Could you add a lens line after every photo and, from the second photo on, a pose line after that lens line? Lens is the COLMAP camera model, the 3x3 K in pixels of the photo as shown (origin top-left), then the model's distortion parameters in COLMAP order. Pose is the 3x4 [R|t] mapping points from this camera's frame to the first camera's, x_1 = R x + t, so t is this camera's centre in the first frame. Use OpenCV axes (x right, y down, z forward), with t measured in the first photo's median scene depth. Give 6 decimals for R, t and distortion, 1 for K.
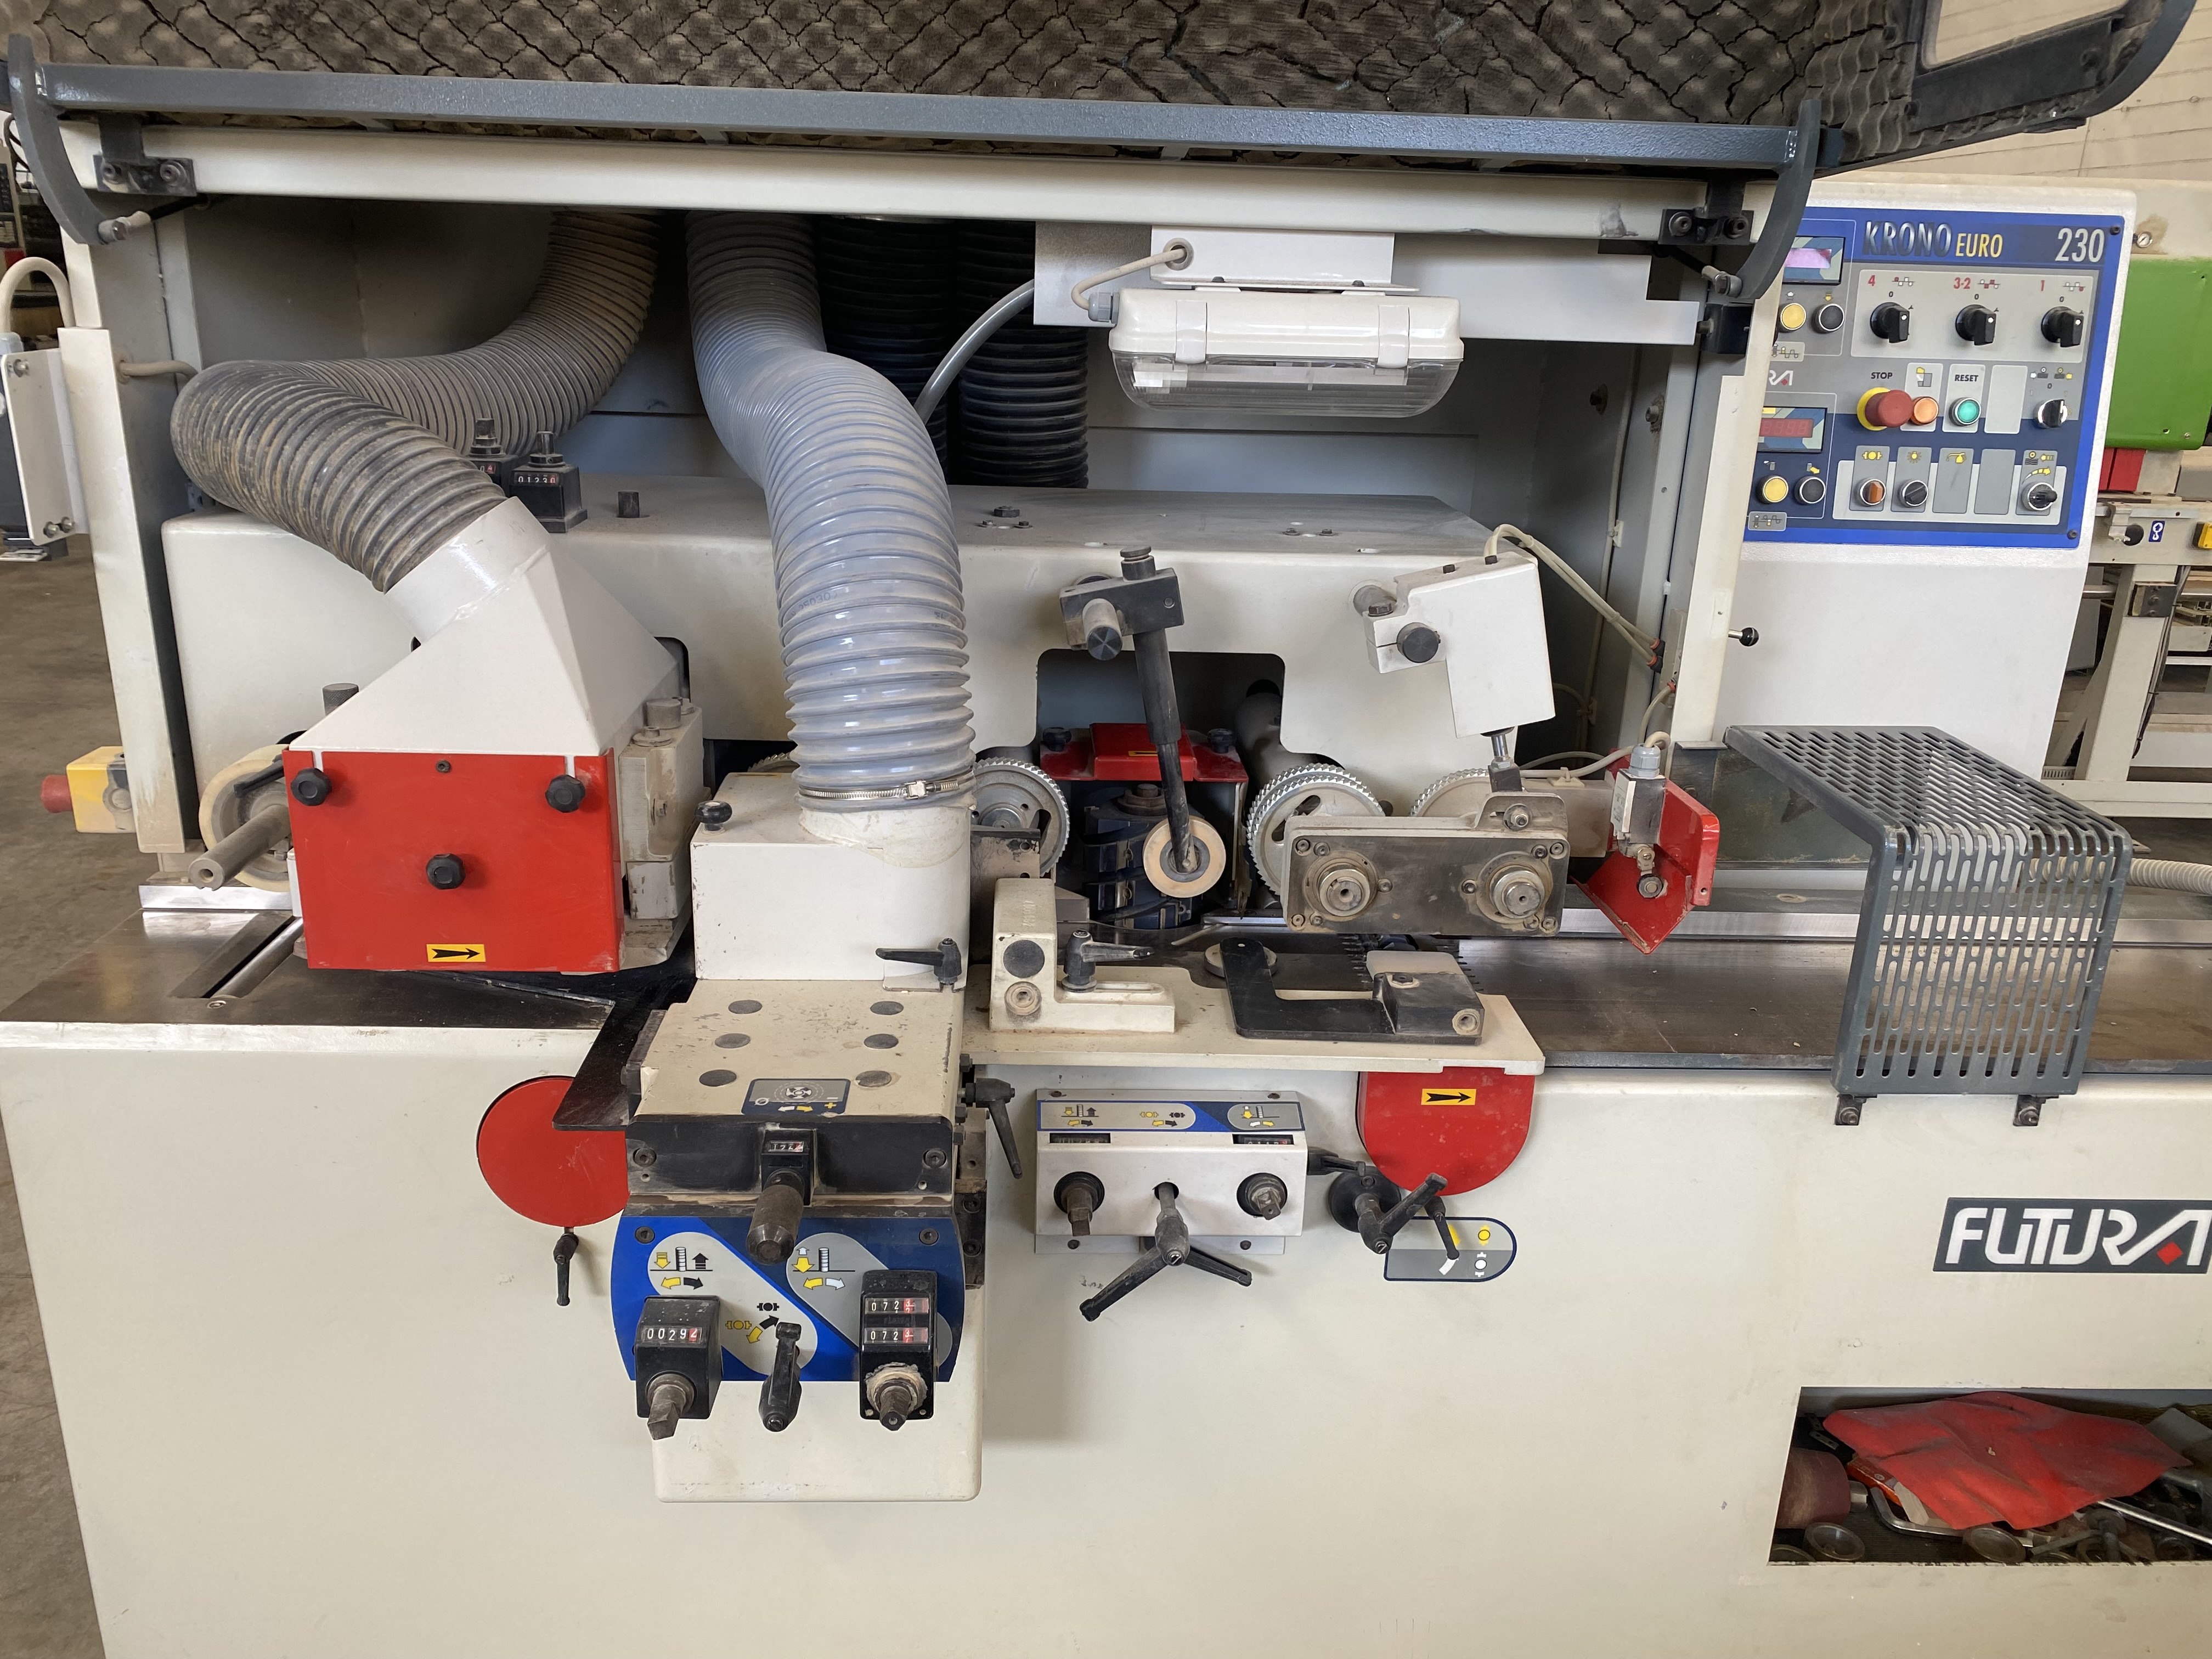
lens RADIAL K [[1688.2, 0, 1106.5], [0, 1688.2, 828.7], [0, 0, 1]] dist [0.005539, -0.001518]
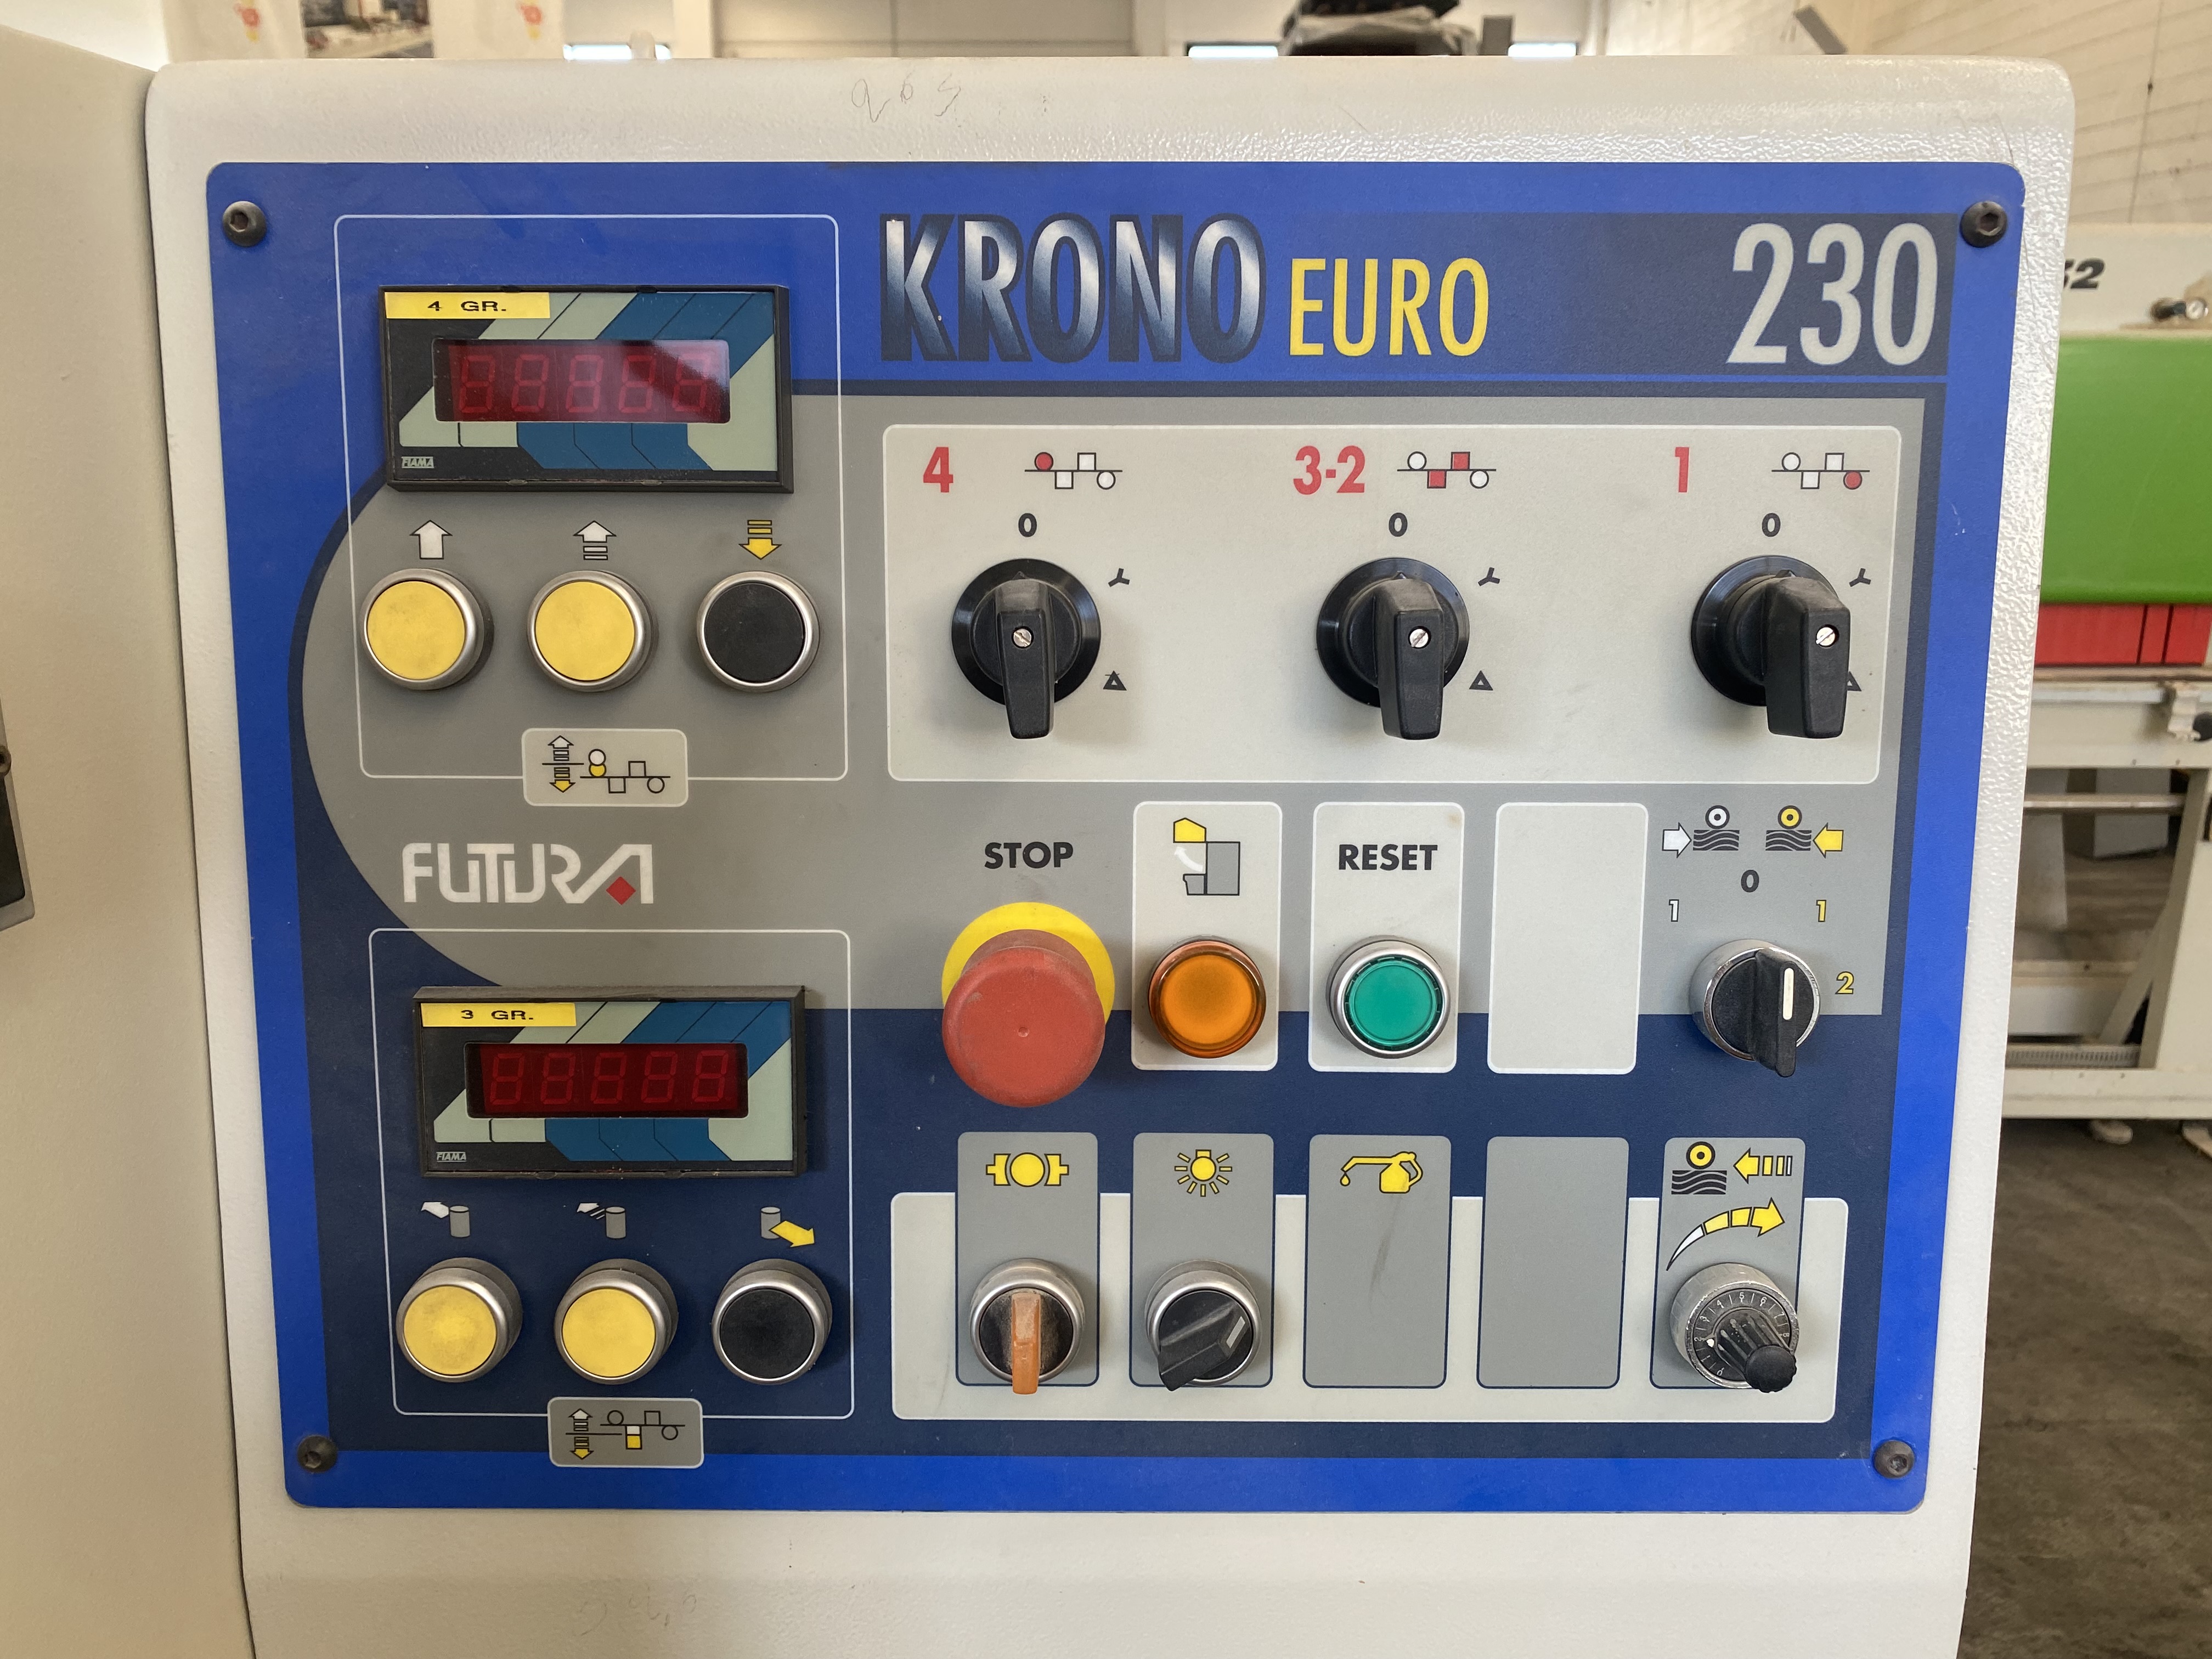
lens RADIAL K [[1688.2, 0, 1104.8], [0, 1688.2, 829.6], [0, 0, 1]] dist [0.005539, -0.001518]
pose [[0.999058, -0.018389, -0.039296, 0.478173], [0.015849, 0.997825, -0.063988, -0.255940], [0.040387, 0.063305, 0.997177, 0.761933]]
